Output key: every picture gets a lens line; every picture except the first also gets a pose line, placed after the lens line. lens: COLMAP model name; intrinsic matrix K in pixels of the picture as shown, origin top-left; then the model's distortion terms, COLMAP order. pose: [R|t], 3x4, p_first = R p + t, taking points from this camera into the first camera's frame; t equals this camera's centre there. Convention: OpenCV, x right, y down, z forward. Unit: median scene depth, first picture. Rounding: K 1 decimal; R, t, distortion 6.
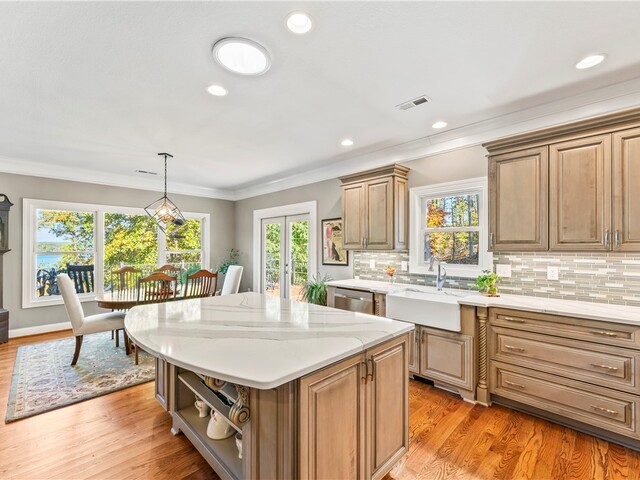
lens RADIAL K [[288.3, 0, 316.6], [0, 288.3, 248.6], [0, 0, 1]] dist [-0.001666, -0.000134]
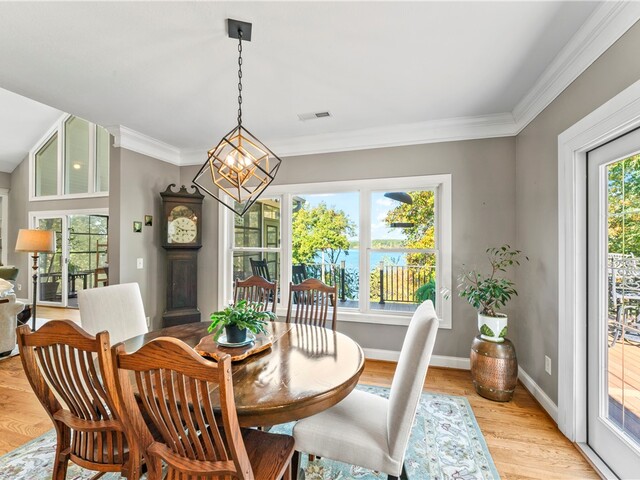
lens RADIAL K [[289.6, 0, 319.2], [0, 289.6, 230.6], [0, 0, 1]] dist [0.002831, 0.000147]
pose [[0.490427, -0.044579, -0.870341, -0.106602], [-0.002799, 0.998605, -0.052726, -0.001475], [0.871478, 0.028295, 0.489618, 0.982728]]
